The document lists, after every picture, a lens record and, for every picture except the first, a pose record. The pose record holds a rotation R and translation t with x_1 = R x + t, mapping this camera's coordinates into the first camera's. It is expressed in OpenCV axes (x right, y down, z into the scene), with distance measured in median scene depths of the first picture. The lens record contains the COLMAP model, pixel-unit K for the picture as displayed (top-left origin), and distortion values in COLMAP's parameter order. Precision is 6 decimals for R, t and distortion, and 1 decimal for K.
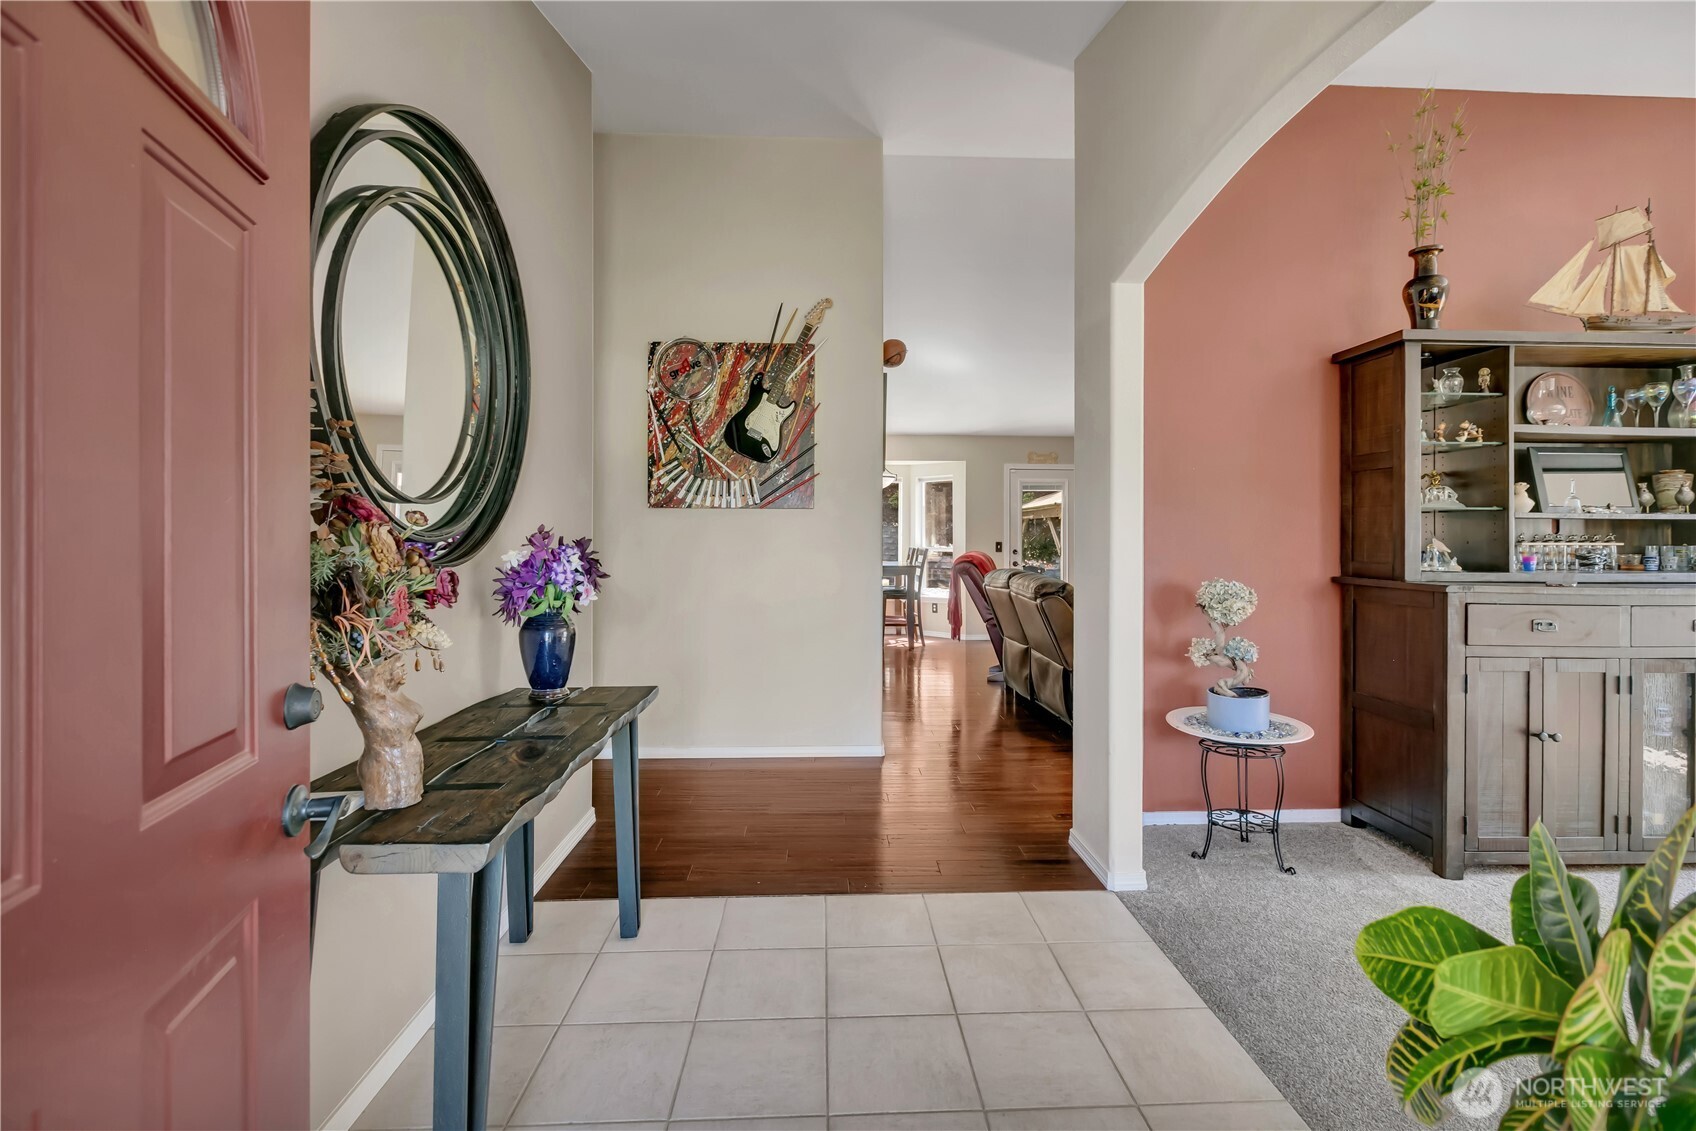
lens RADIAL K [[791.7, 0, 862.4], [0, 791.7, 545.4], [0, 0, 1]] dist [0.000716, 0.000035]
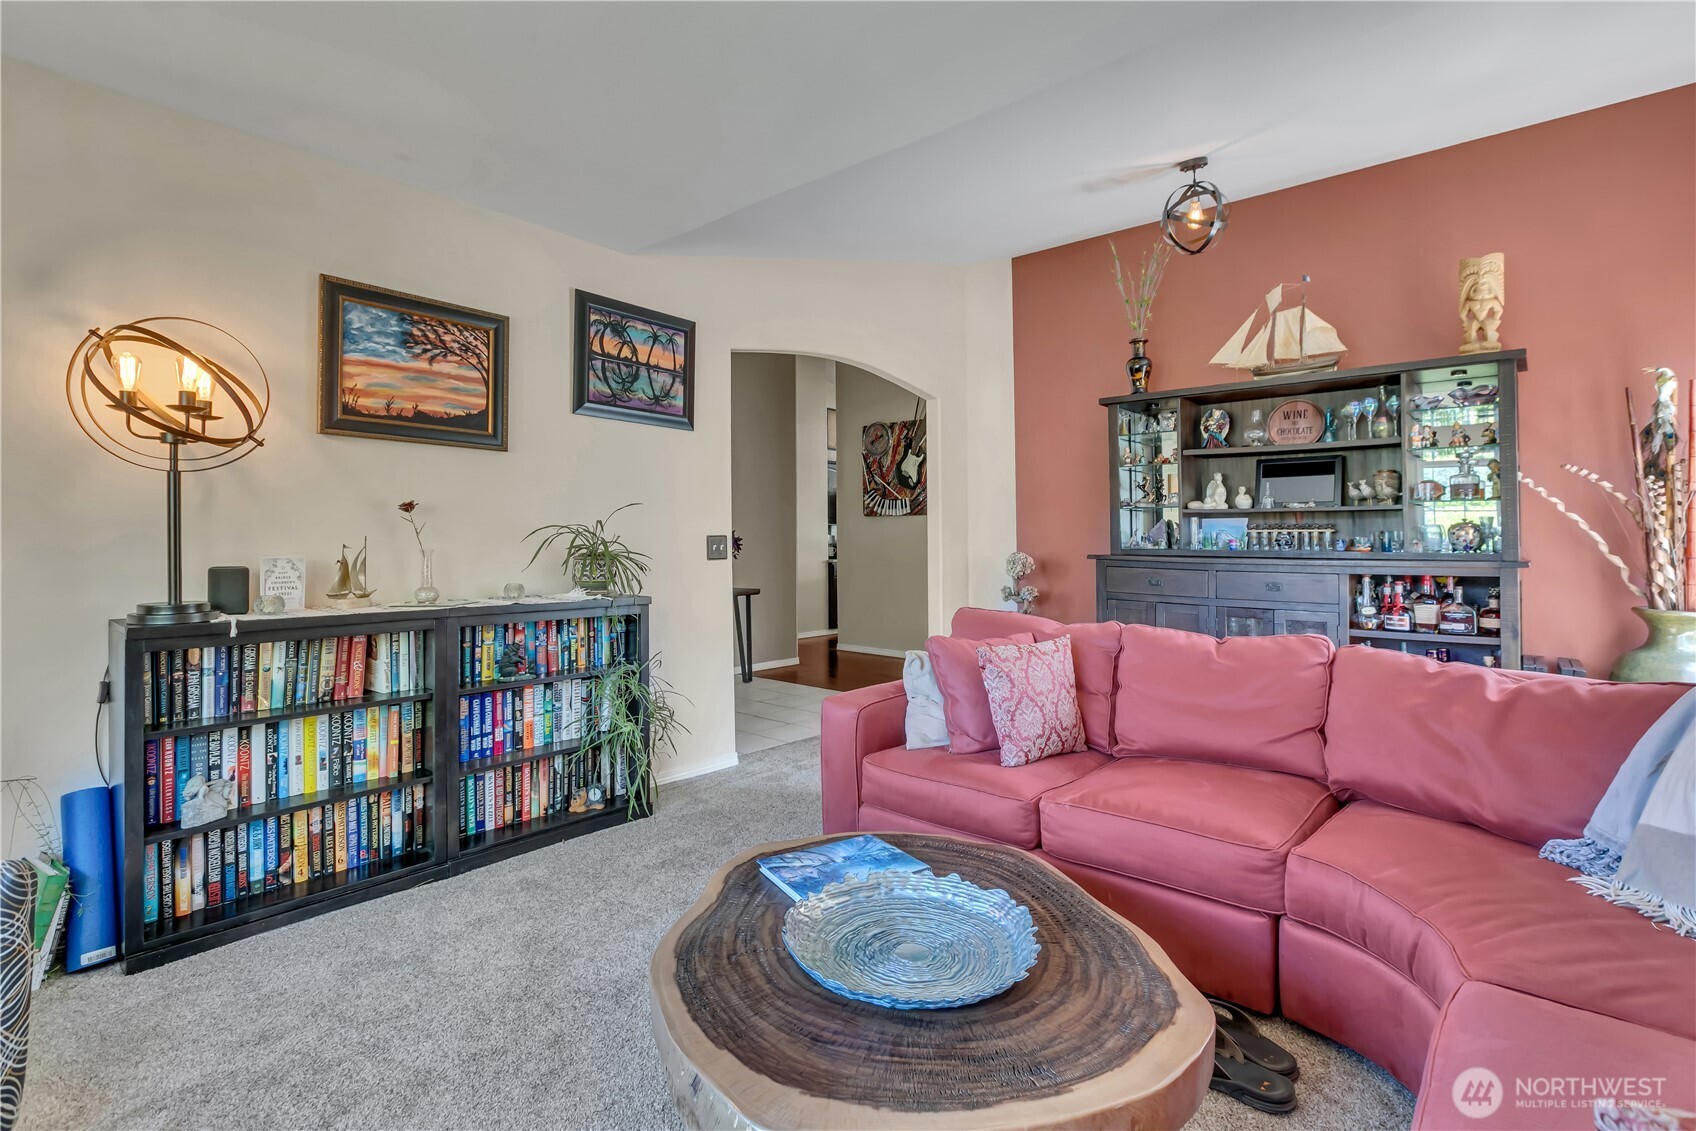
lens RADIAL K [[791.7, 0, 862.4], [0, 791.7, 545.4], [0, 0, 1]] dist [0.000716, 0.000035]
pose [[0.736752, 0.000812, -0.676163, 0.972410], [0.001224, 0.999996, 0.002534, 0.014685], [0.676162, -0.002695, 0.736748, -0.354771]]
